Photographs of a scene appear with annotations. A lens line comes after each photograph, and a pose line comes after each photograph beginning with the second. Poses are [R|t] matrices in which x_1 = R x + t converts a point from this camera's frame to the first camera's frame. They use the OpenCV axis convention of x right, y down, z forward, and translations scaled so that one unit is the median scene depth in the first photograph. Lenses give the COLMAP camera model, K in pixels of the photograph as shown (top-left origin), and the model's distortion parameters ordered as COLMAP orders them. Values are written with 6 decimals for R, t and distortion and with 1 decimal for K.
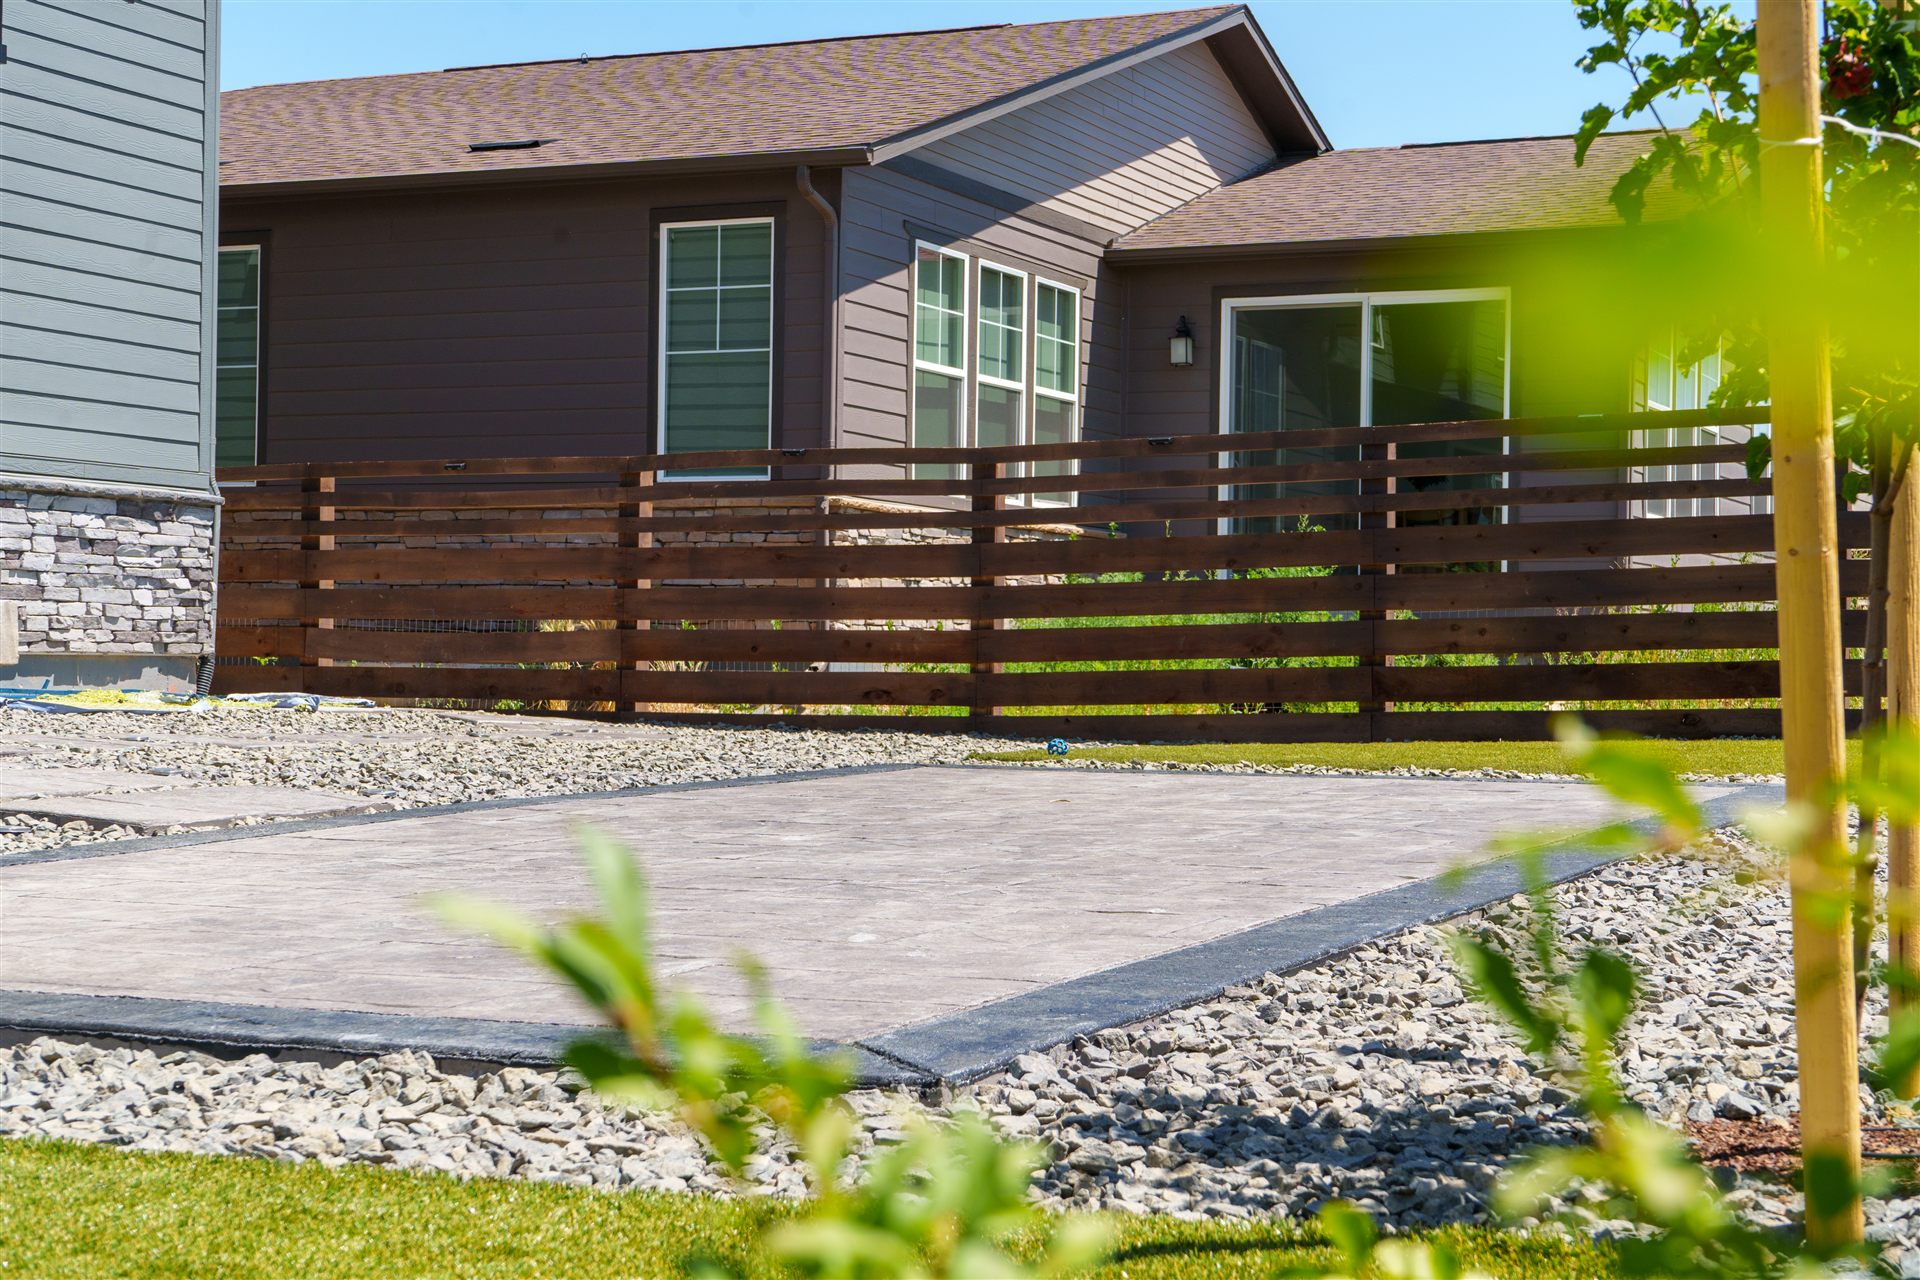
lens RADIAL K [[2891.9, 0, 958.7], [0, 2891.9, 636.5], [0, 0, 1]] dist [0.008965, 0.000000]
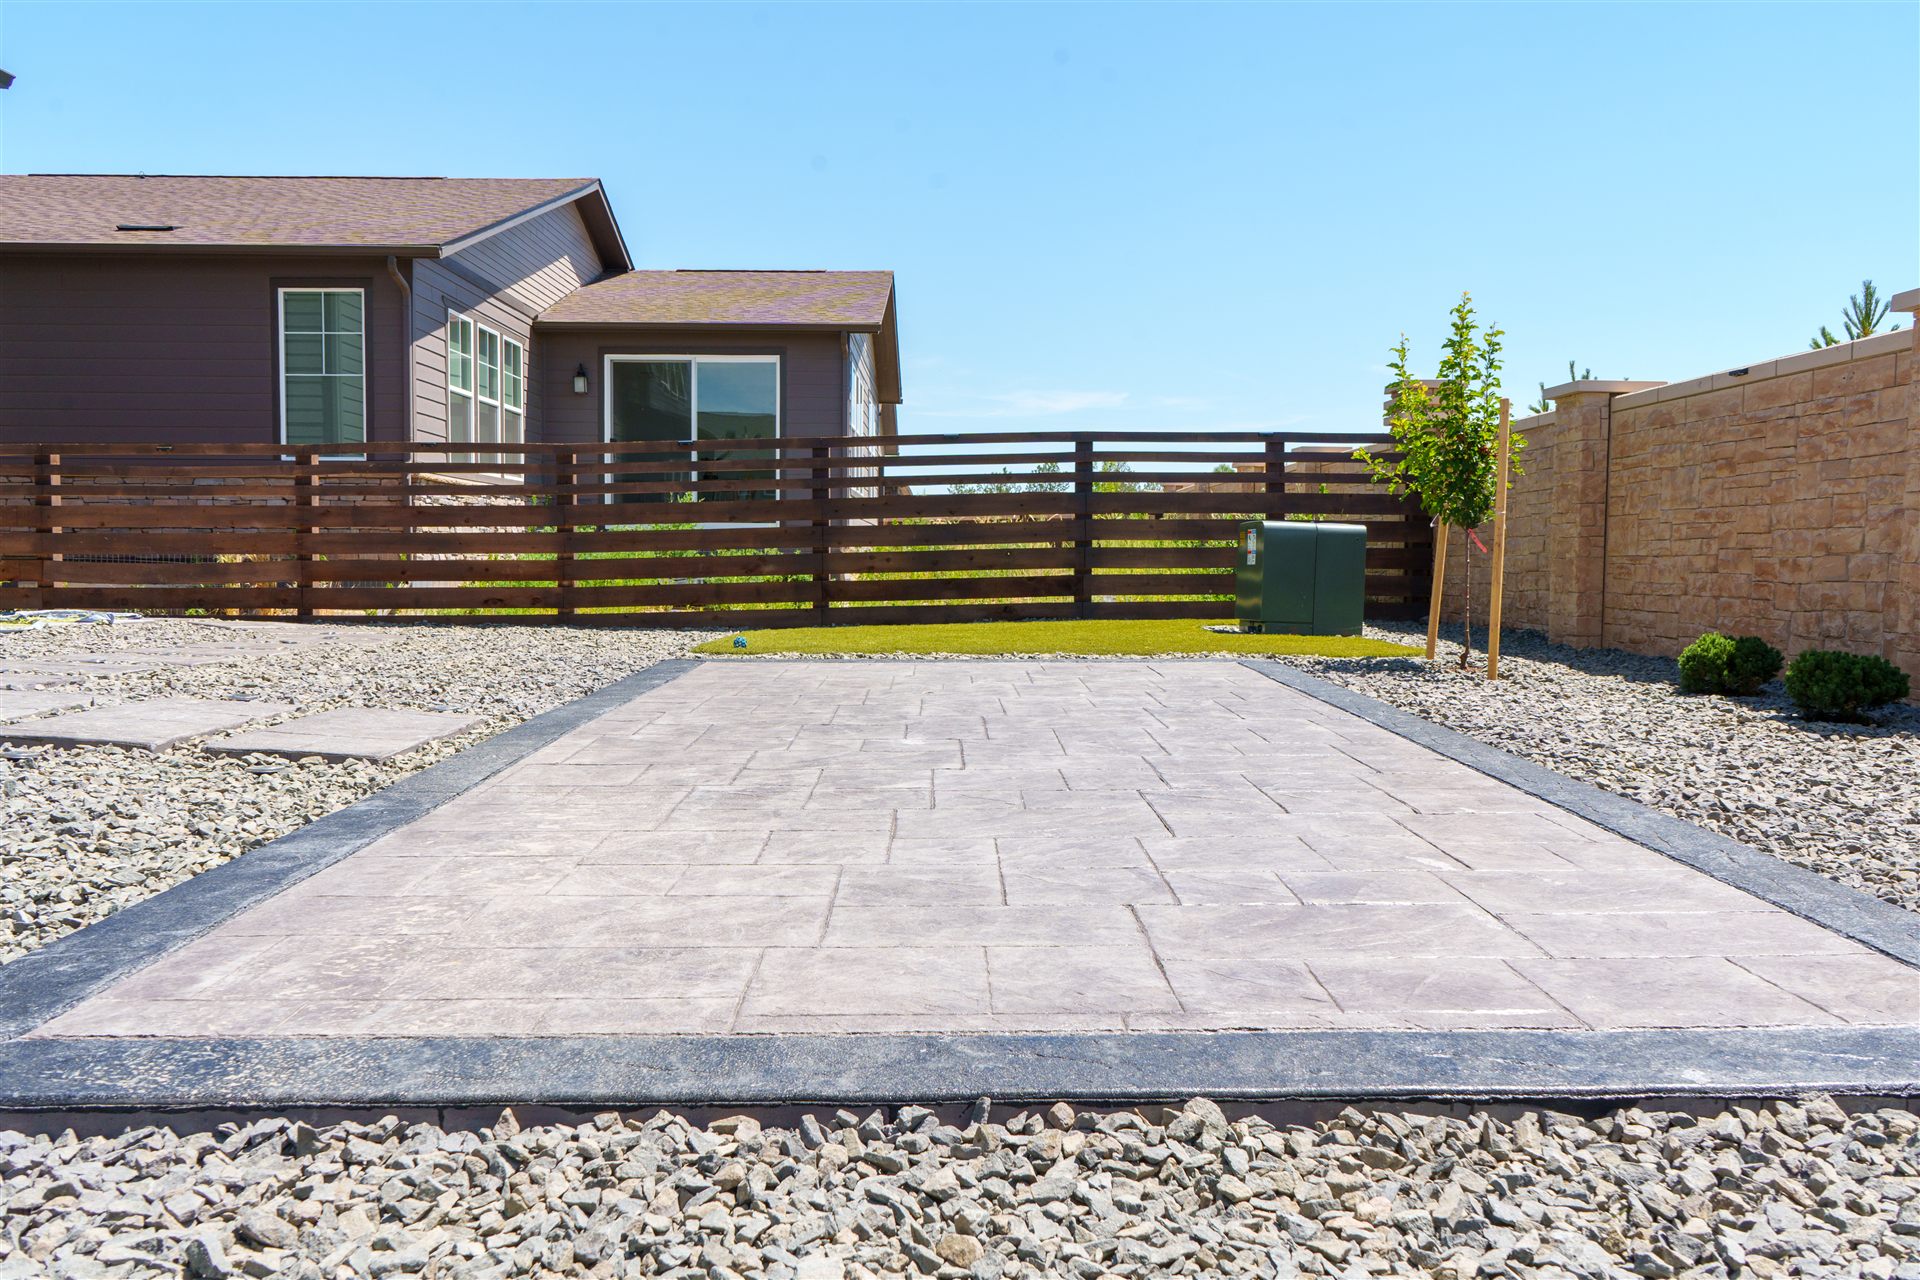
lens RADIAL K [[1534.9, 0, 965.1], [0, 1534.9, 641.1], [0, 0, 1]] dist [-0.041645, 0.027279]
pose [[0.901175, -0.031695, 0.432295, -0.137295], [0.003854, 0.997869, 0.065128, -0.010120], [-0.433438, -0.057026, 0.899377, 0.129666]]
